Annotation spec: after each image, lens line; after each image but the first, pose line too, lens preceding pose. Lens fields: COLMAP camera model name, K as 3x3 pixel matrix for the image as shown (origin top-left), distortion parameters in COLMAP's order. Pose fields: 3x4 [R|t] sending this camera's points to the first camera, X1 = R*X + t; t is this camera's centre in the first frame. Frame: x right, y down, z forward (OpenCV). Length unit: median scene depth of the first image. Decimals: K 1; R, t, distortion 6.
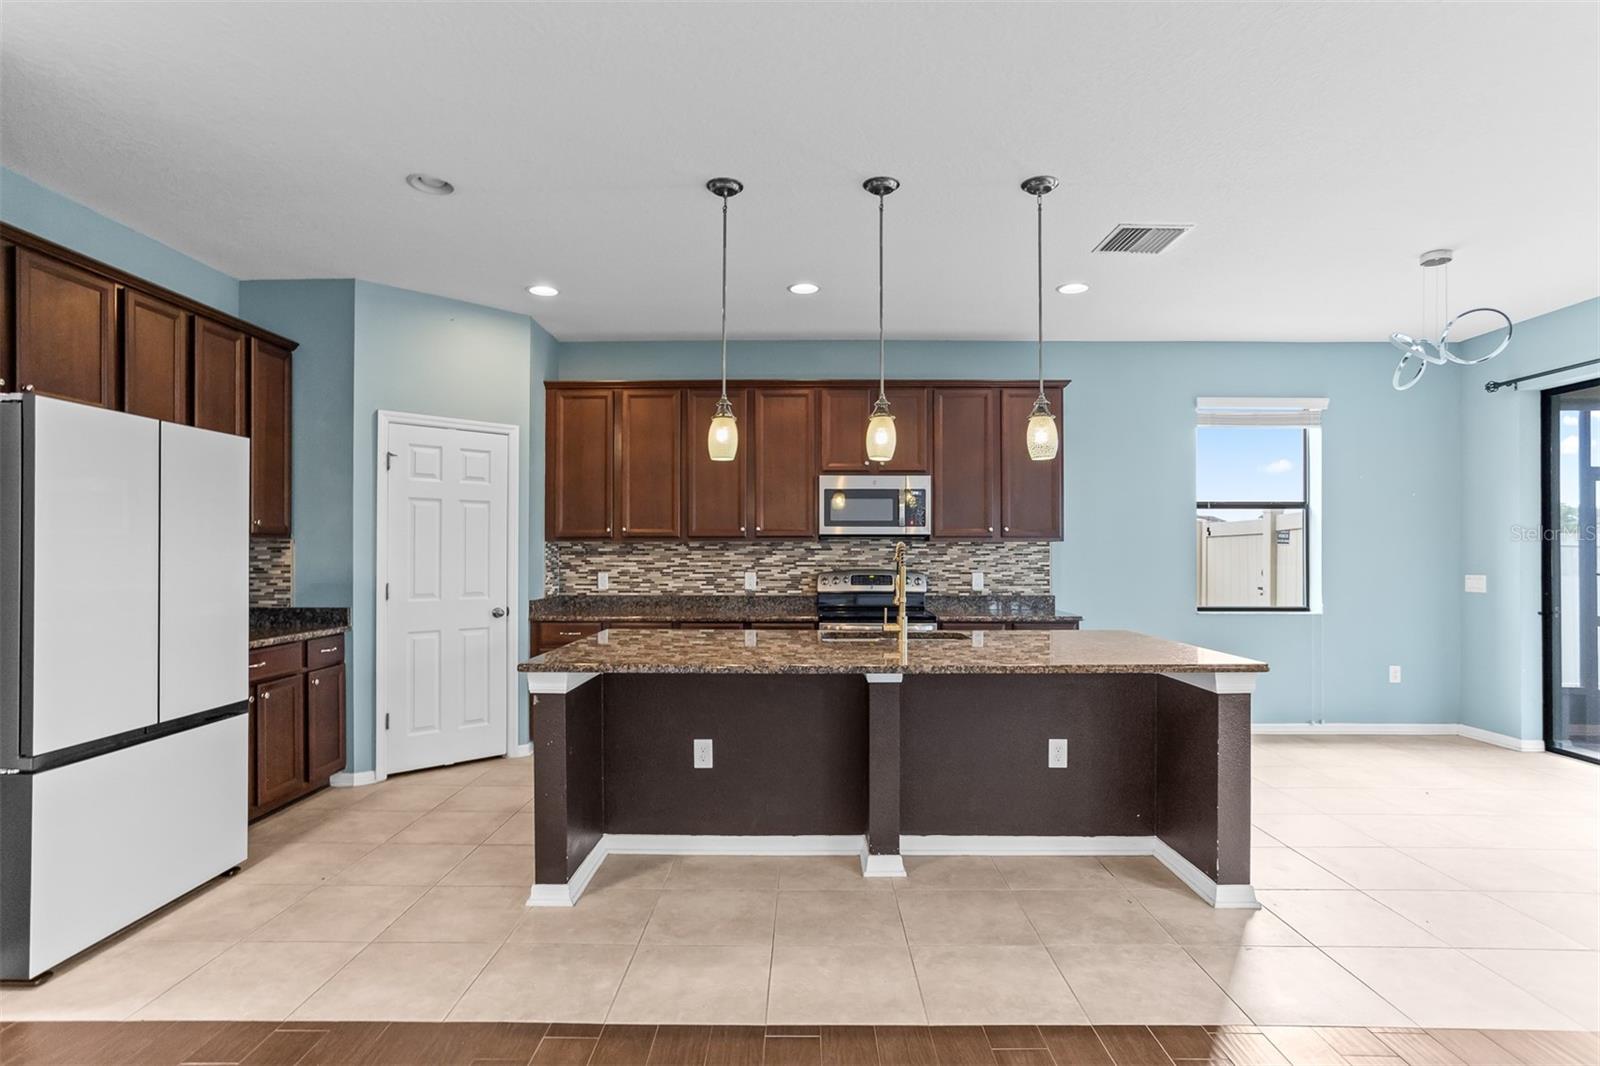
lens RADIAL K [[819.7, 0, 797.7], [0, 819.7, 545.5], [0, 0, 1]] dist [-0.028168, 0.020071]
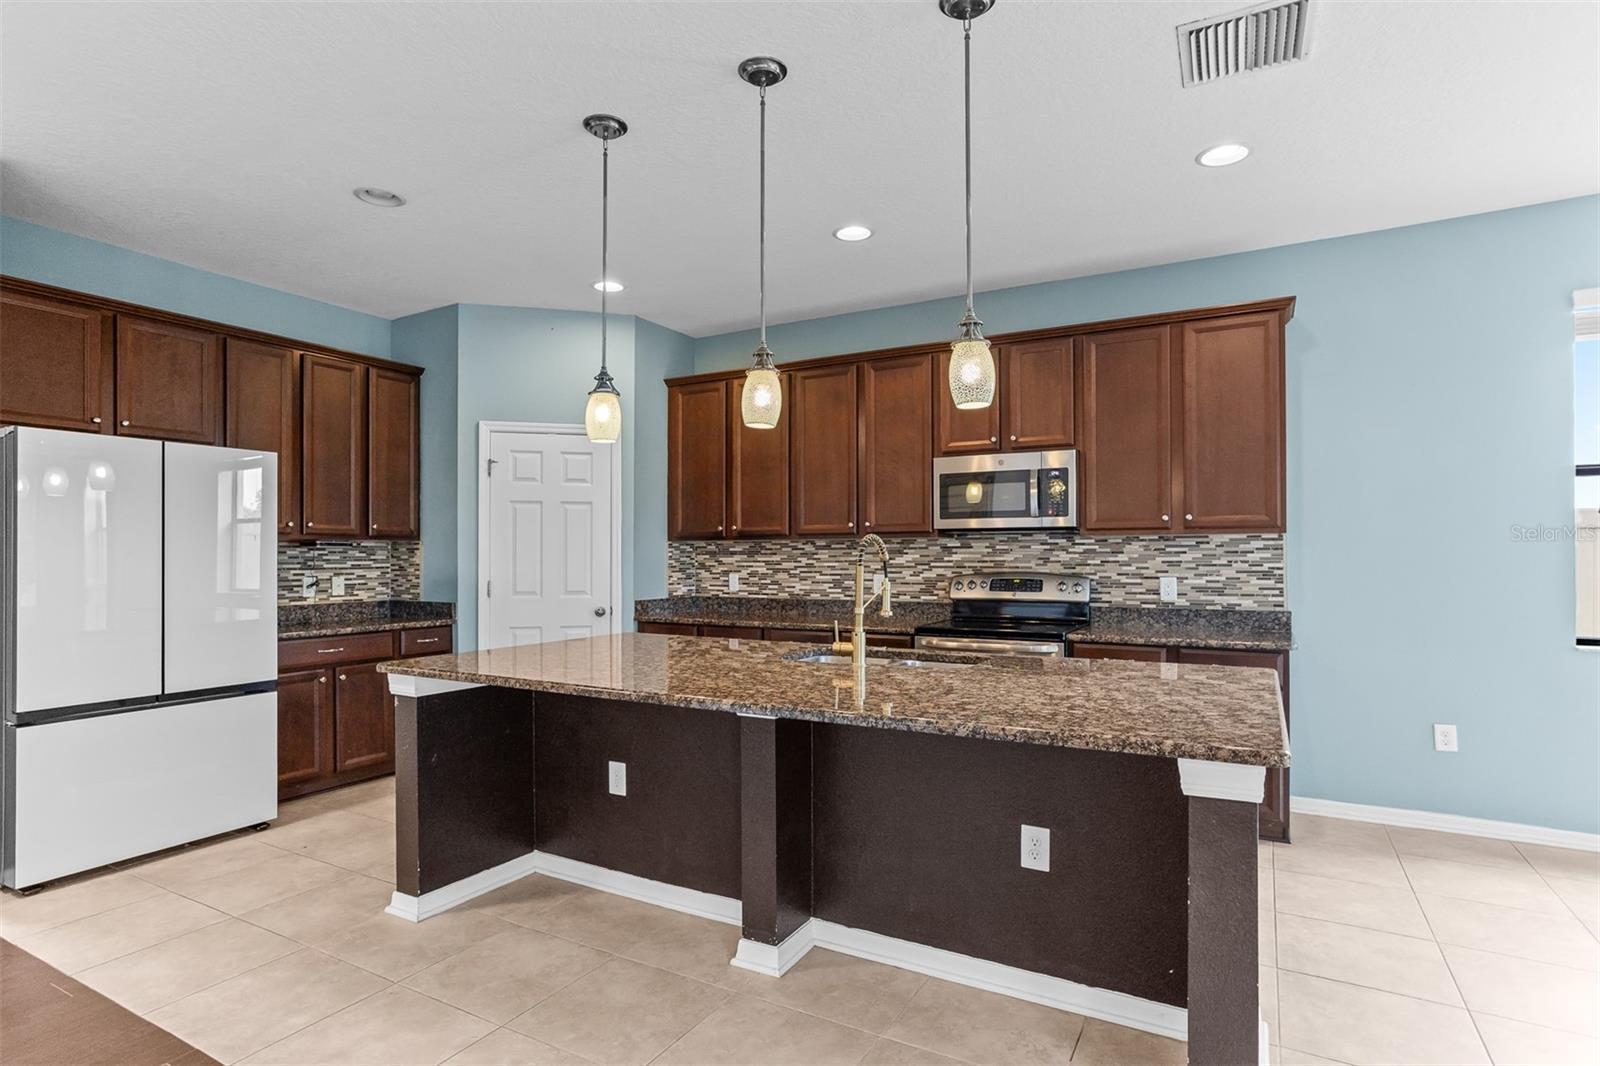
lens RADIAL K [[819.7, 0, 768.6], [0, 819.7, 555.4], [0, 0, 1]] dist [-0.028168, 0.020071]
pose [[0.872282, -0.003069, -0.488994, 0.269249], [0.006627, 0.999963, 0.005545, 0.007166], [0.488959, -0.008077, 0.872270, 0.188800]]
